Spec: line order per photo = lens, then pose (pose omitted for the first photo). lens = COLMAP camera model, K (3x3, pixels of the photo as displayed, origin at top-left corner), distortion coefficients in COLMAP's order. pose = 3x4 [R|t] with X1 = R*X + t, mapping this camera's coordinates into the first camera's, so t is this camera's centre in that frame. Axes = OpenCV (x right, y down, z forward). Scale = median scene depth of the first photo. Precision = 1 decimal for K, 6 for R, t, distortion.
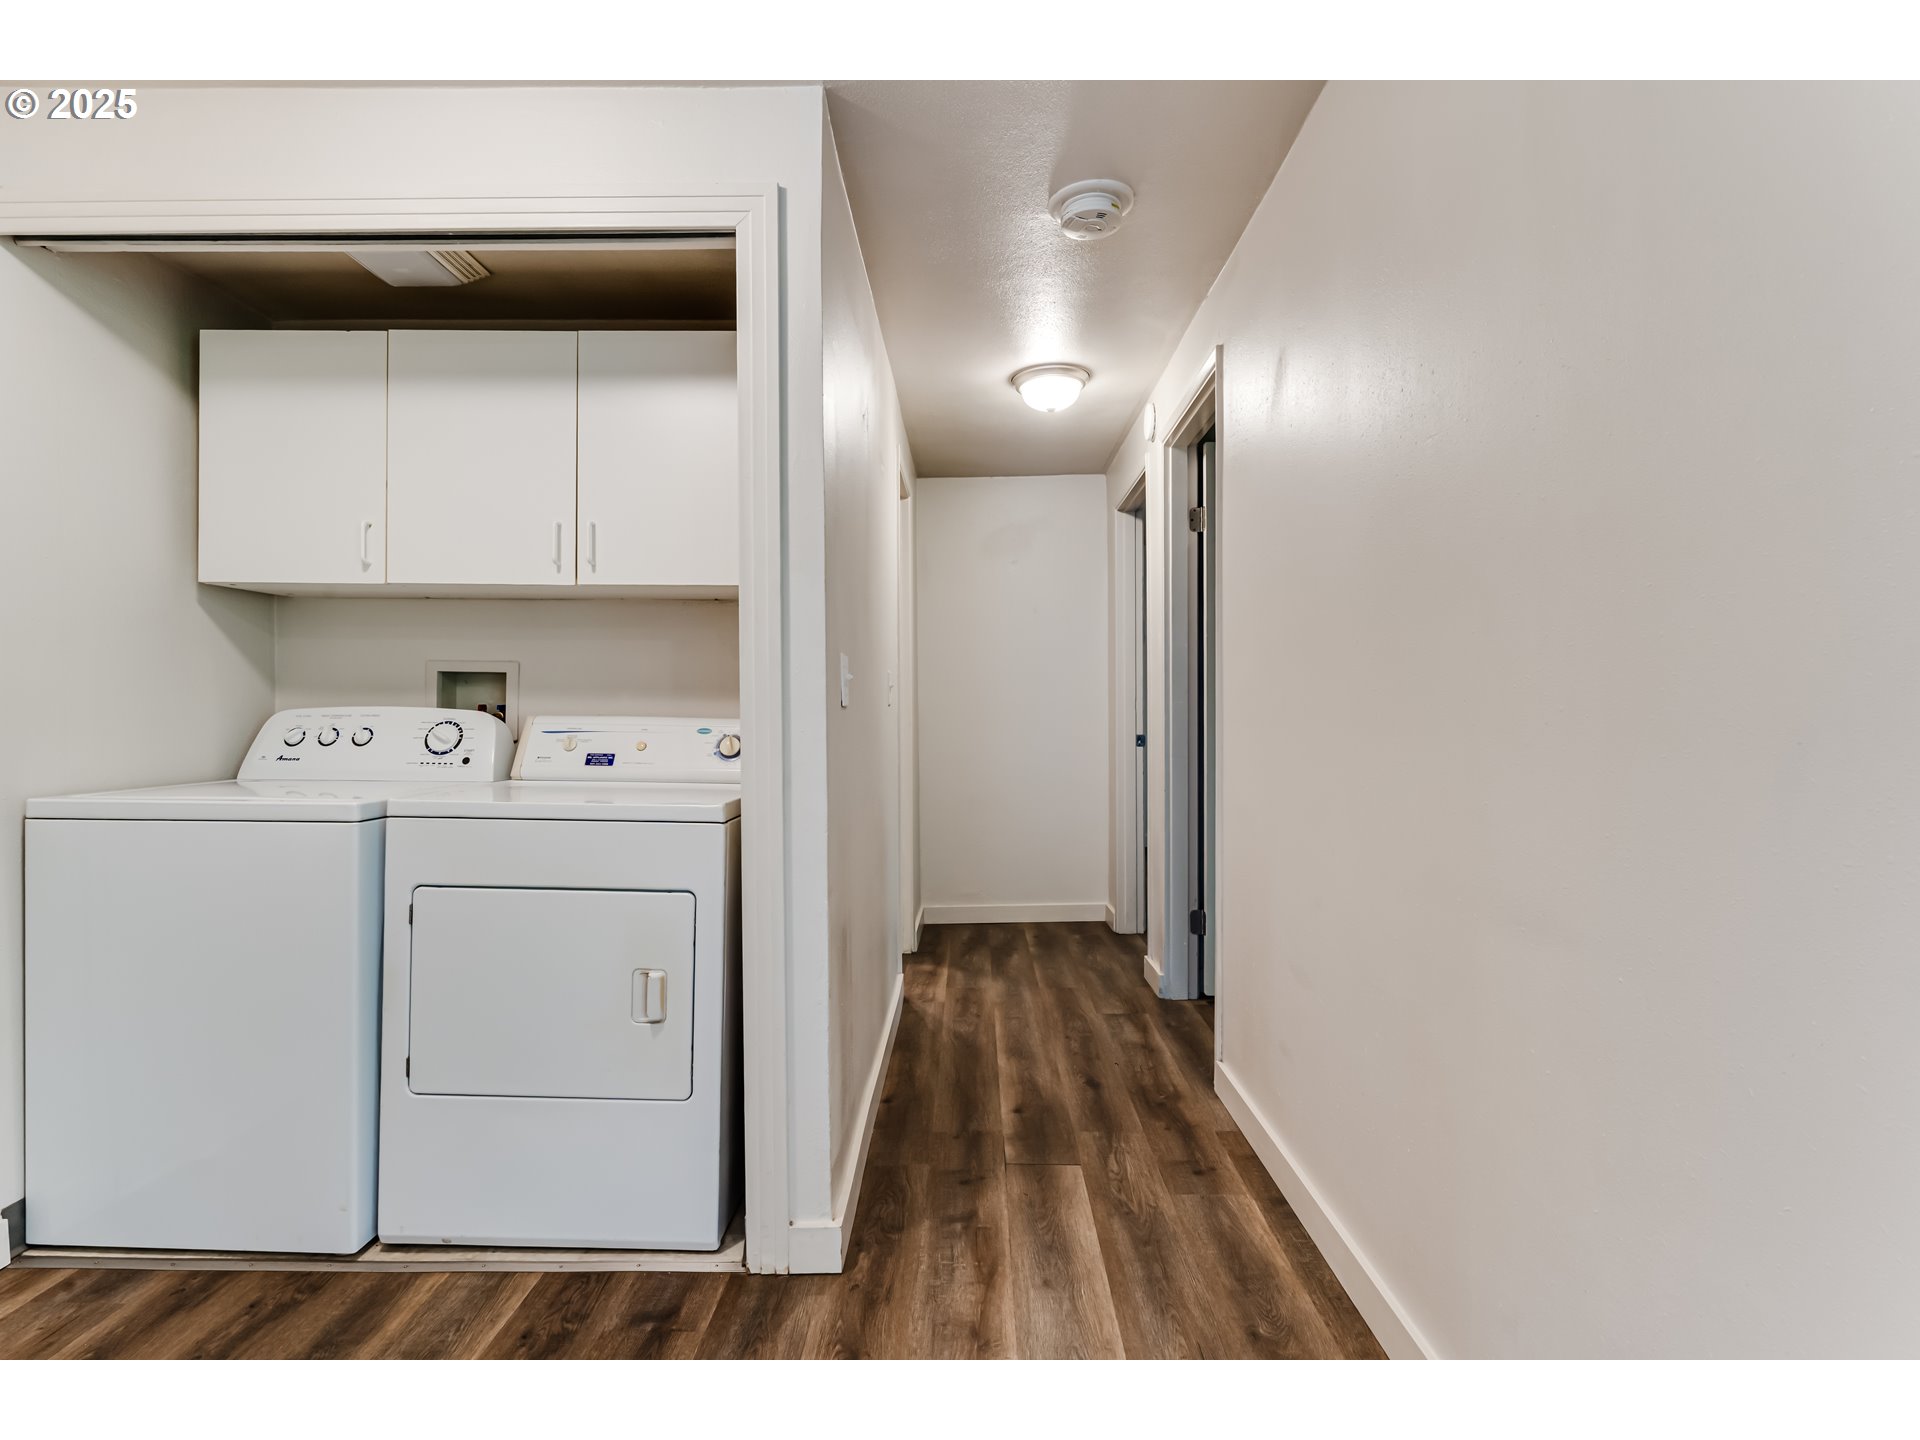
lens RADIAL K [[868.5, 0, 950.1], [0, 868.5, 712.4], [0, 0, 1]] dist [-0.001777, 0.000922]
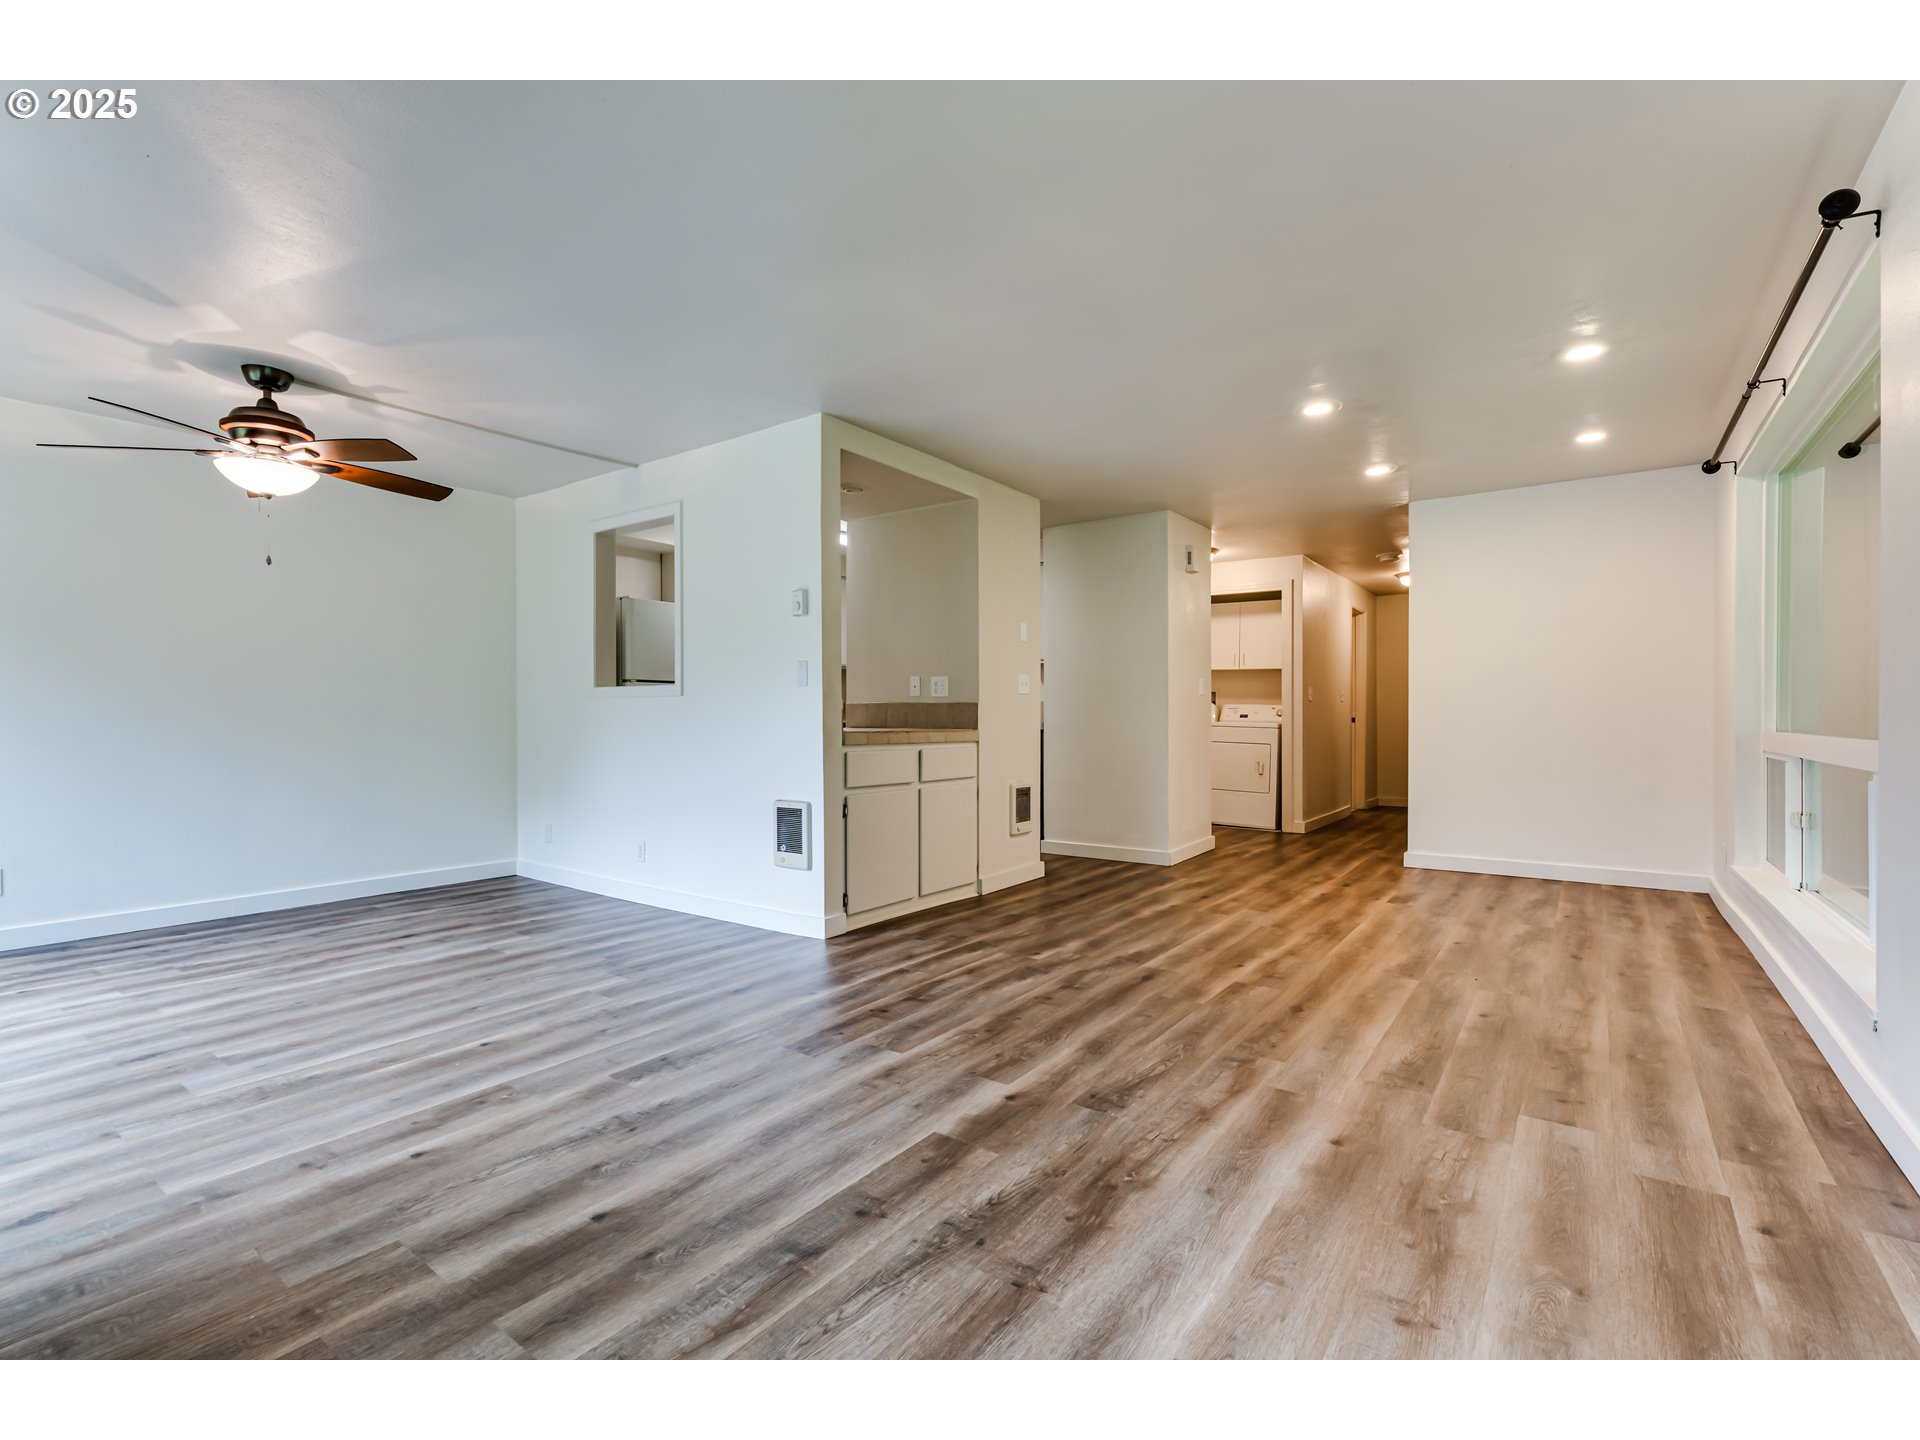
lens RADIAL K [[868.5, 0, 961.9], [0, 868.5, 718.4], [0, 0, 1]] dist [-0.001777, 0.000922]
pose [[0.819449, 0.005053, -0.573130, 0.778195], [-0.004799, 0.999987, 0.001954, 0.069256], [0.573132, 0.001149, 0.819462, -2.882987]]
